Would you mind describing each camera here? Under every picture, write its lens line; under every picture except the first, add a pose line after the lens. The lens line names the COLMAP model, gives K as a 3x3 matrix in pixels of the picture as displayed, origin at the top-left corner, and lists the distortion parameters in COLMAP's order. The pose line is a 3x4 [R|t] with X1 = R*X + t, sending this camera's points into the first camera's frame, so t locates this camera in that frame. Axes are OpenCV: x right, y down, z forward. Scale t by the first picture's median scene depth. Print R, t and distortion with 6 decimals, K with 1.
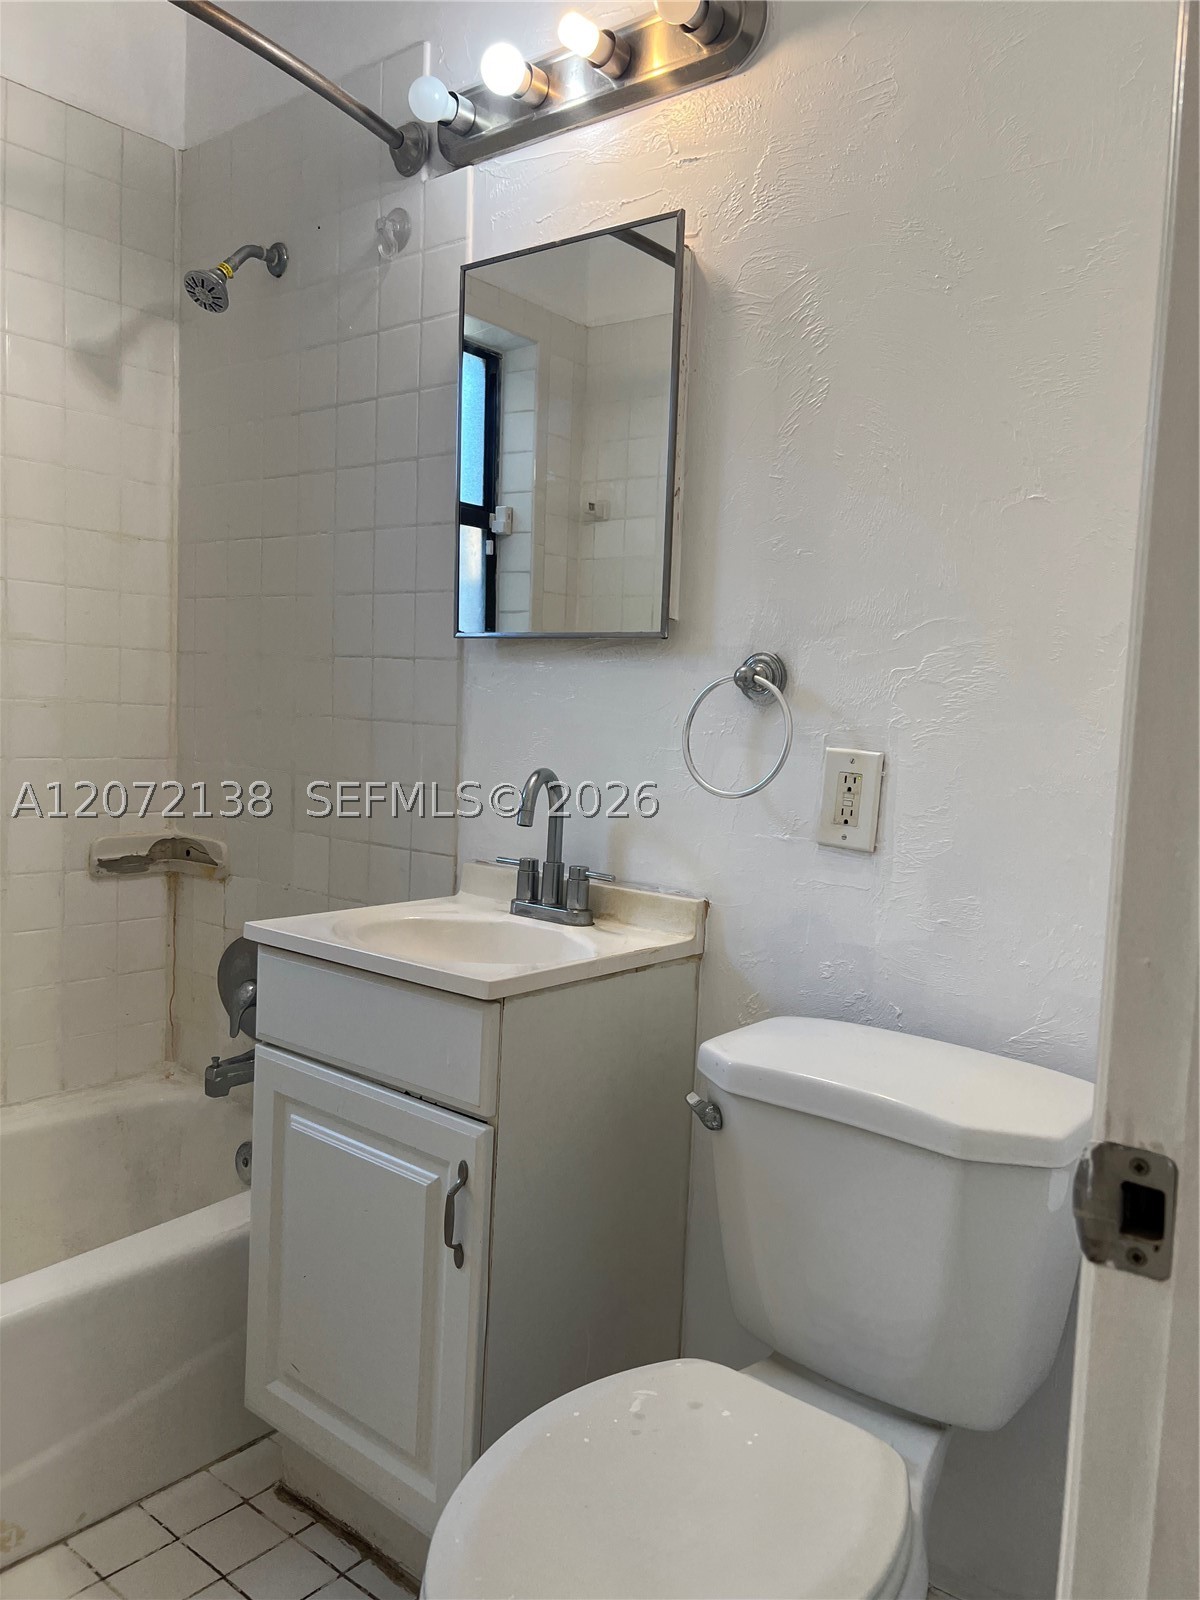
lens RADIAL K [[1211.8, 0, 601.5], [0, 1211.8, 797.4], [0, 0, 1]] dist [0.033396, -0.025449]
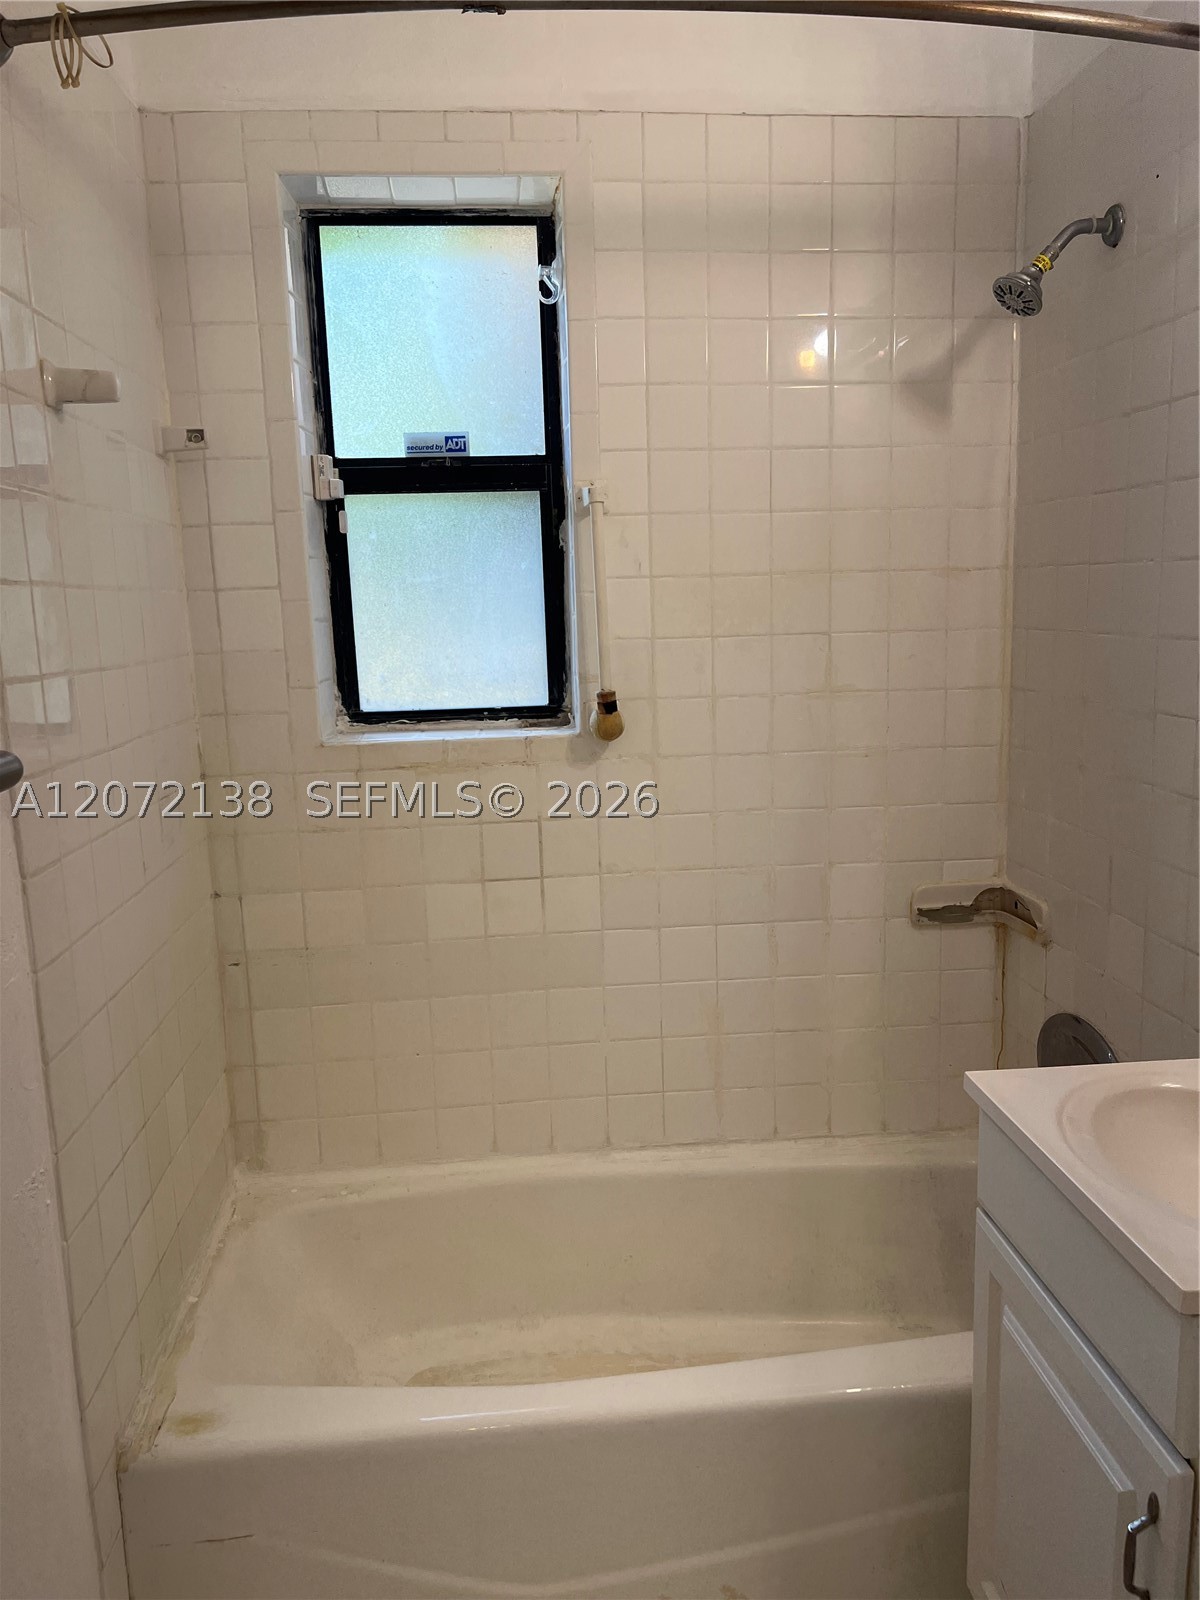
lens RADIAL K [[1211.8, 0, 604.5], [0, 1211.8, 803.6], [0, 0, 1]] dist [0.033396, -0.025449]
pose [[0.704519, 0.056721, -0.707415, 0.091313], [0.000783, 0.996738, 0.080699, -0.110258], [0.709685, -0.057408, 0.702176, 0.142432]]
